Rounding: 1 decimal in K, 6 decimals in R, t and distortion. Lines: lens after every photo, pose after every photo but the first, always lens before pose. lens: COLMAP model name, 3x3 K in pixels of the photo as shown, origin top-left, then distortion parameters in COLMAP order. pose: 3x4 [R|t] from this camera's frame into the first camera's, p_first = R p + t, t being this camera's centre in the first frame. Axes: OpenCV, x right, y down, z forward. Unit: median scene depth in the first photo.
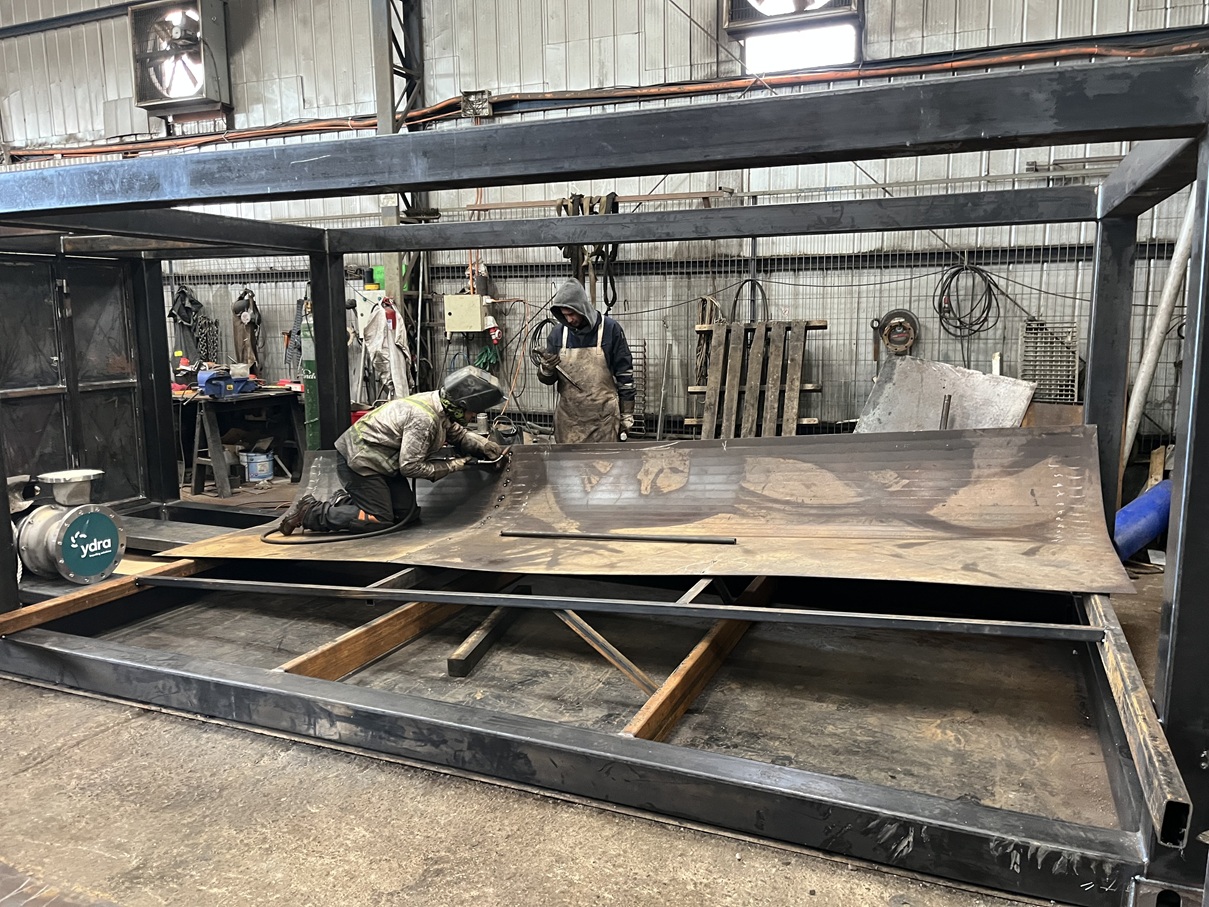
lens RADIAL K [[896.1, 0, 604.5], [0, 896.1, 453.5], [0, 0, 1]] dist [0.070475, -0.104567]
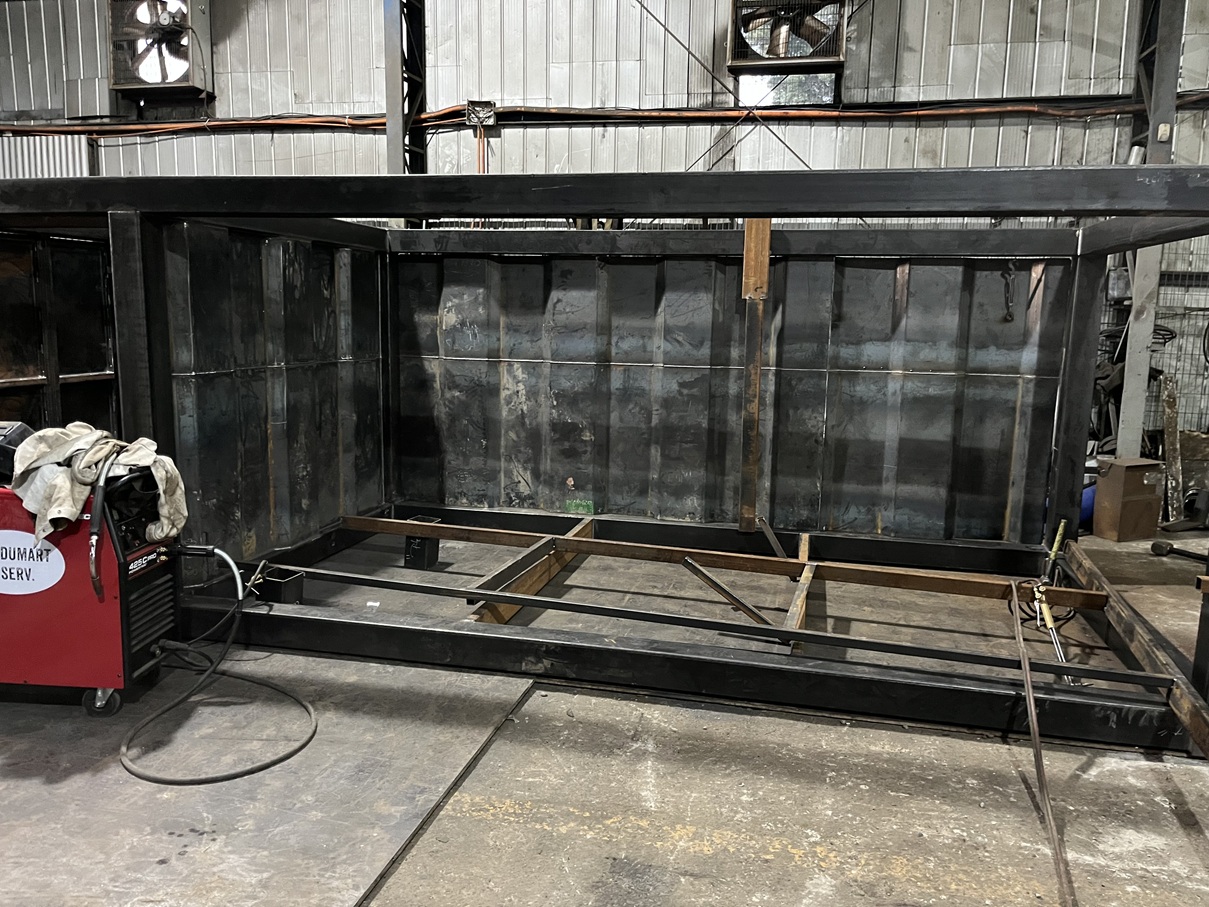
lens RADIAL K [[896.1, 0, 604.5], [0, 896.1, 453.5], [0, 0, 1]] dist [0.070475, -0.104567]
pose [[0.983327, -0.001837, 0.181837, -0.200390], [0.000464, 0.999971, 0.007592, 0.008308], [-0.181846, -0.007382, 0.983299, -0.083016]]
